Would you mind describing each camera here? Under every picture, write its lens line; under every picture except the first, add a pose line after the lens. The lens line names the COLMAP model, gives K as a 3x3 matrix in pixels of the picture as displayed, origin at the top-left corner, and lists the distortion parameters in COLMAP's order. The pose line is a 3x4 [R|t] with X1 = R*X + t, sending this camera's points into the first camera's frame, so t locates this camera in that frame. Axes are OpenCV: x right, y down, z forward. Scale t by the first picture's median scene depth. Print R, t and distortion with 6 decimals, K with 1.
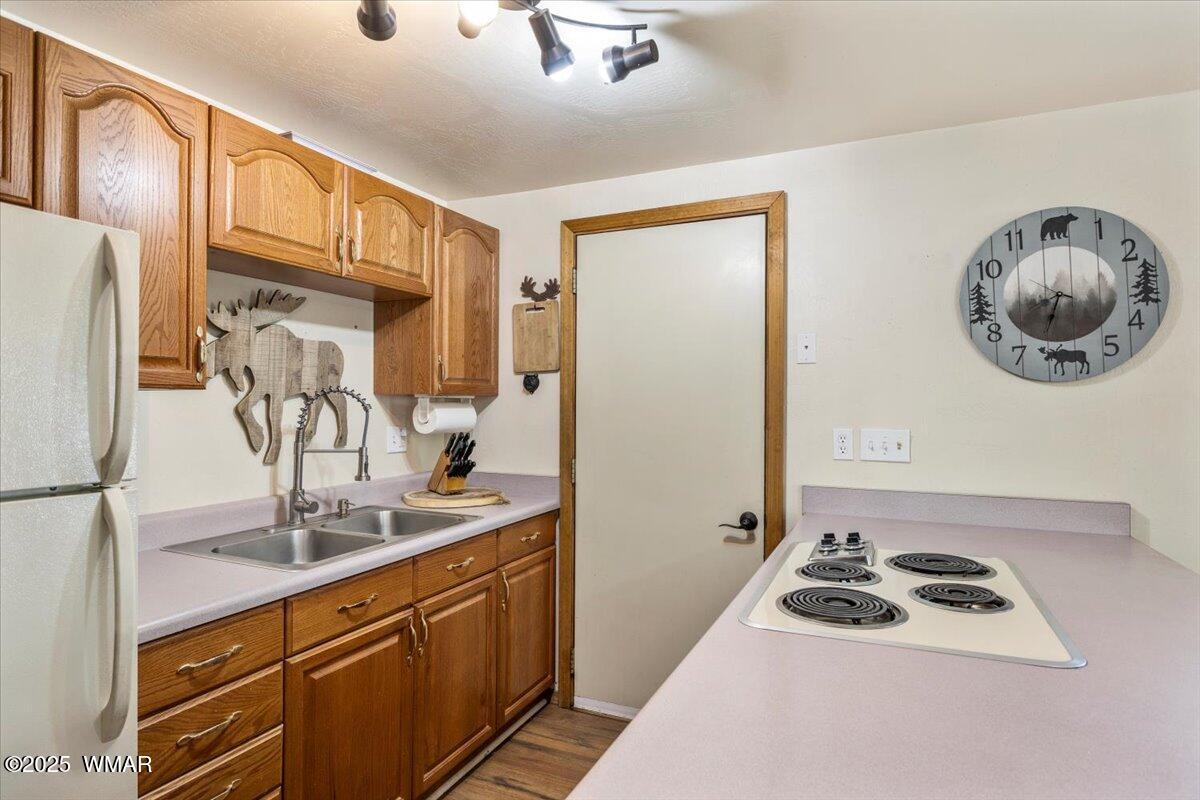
lens RADIAL K [[648.7, 0, 600.0], [0, 648.7, 400.0], [0, 0, 1]] dist [-0.007150, -0.001434]
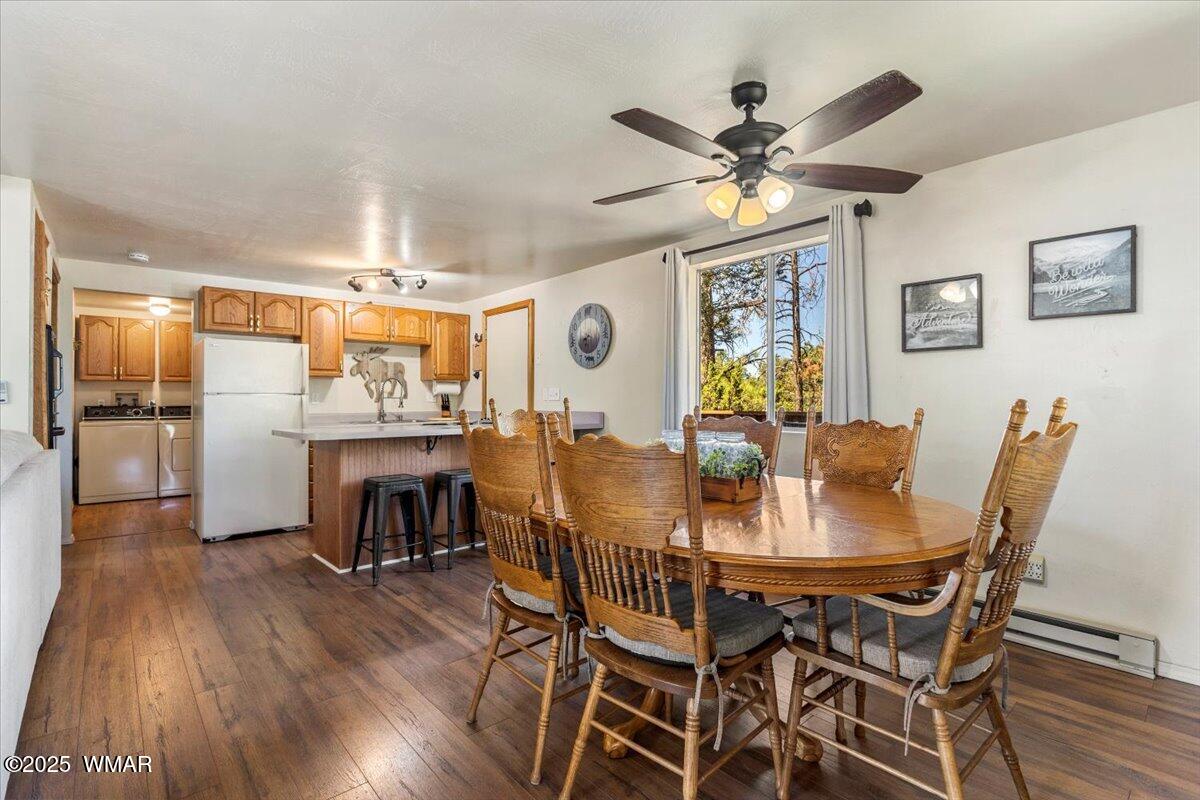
lens RADIAL K [[559.5, 0, 597.5], [0, 559.5, 395.8], [0, 0, 1]] dist [-0.002932, -0.000266]
pose [[0.911425, -0.009571, -0.411354, 1.549937], [0.006913, 0.999945, -0.007949, 0.095217], [0.411407, 0.004401, 0.911441, -1.010624]]
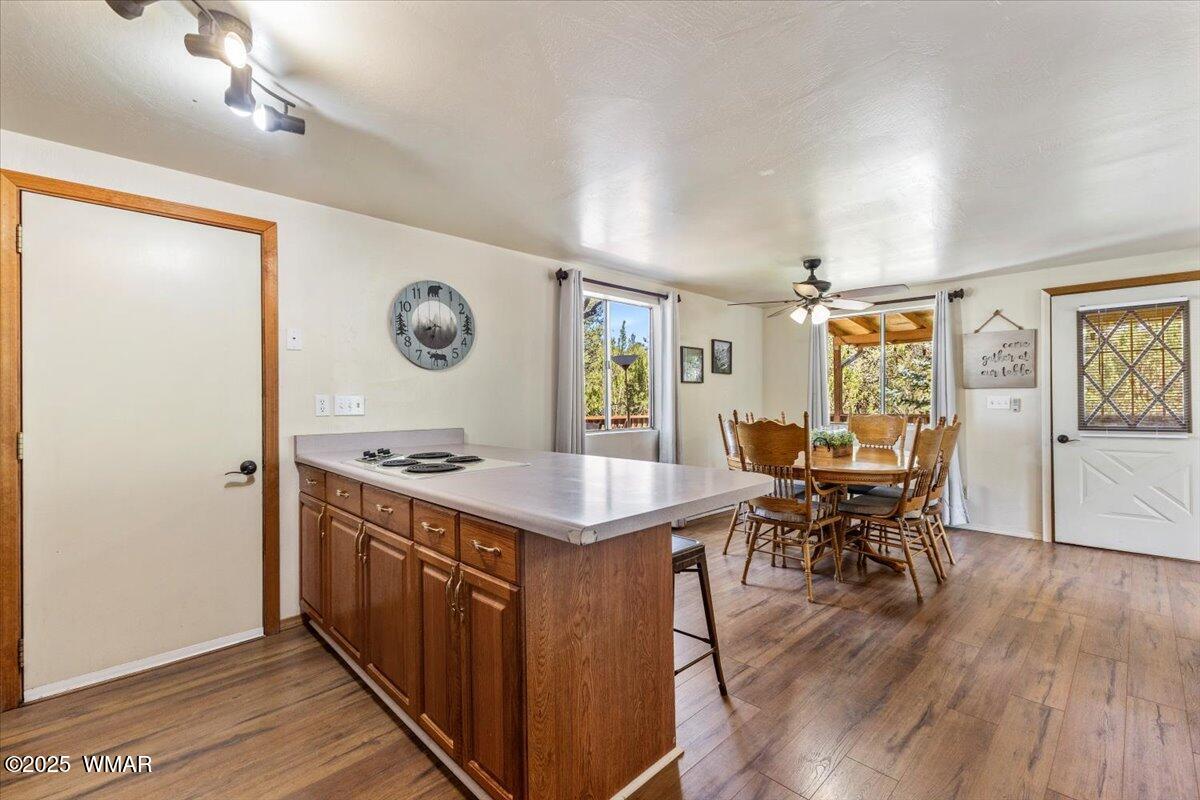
lens RADIAL K [[517.9, 0, 600.0], [0, 517.9, 400.0], [0, 0, 1]] dist [0.002597, 0.000095]
pose [[0.367653, -0.006018, 0.929944, -0.523334], [0.003954, 0.999980, 0.004908, 0.053312], [-0.929955, 0.001873, 0.367670, -0.042674]]
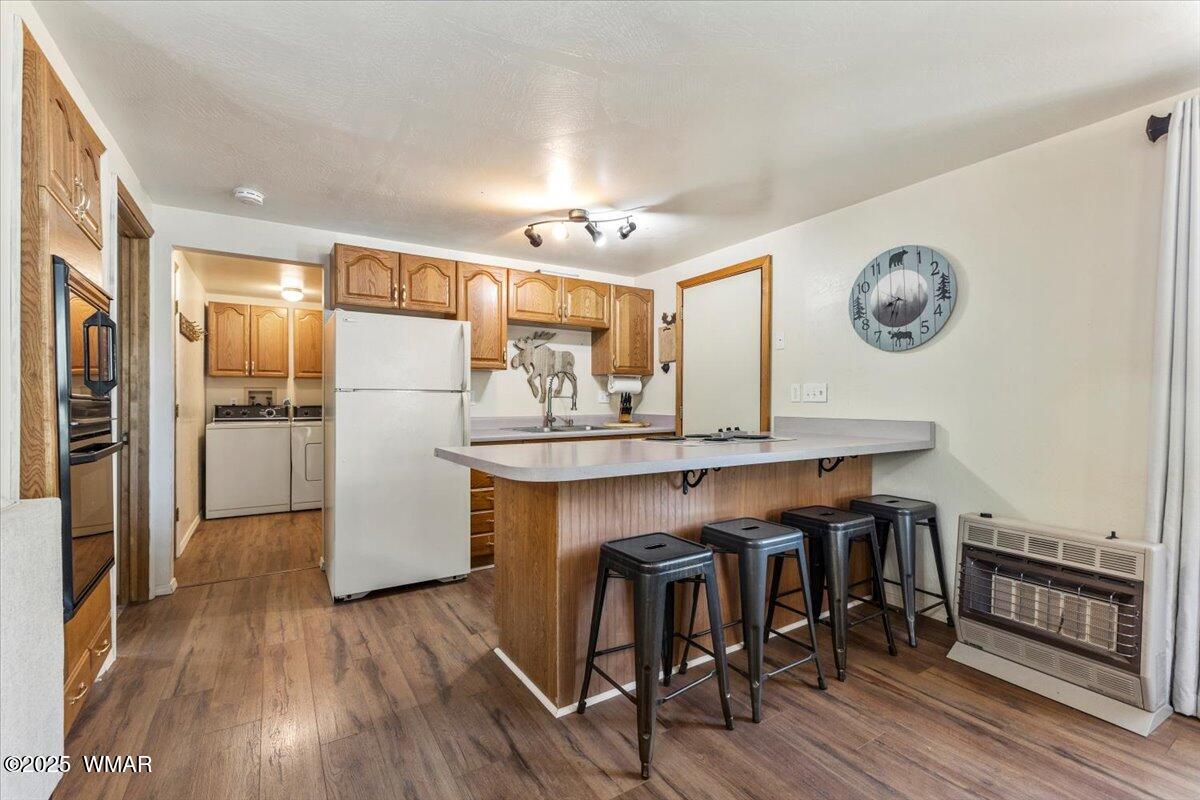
lens RADIAL K [[517.9, 0, 600.0], [0, 517.9, 400.0], [0, 0, 1]] dist [0.002597, 0.000095]
pose [[0.837781, -0.002826, -0.545998, 0.724991], [0.002707, 0.999996, -0.001022, 0.089984], [0.545999, -0.000621, 0.837786, -0.504721]]
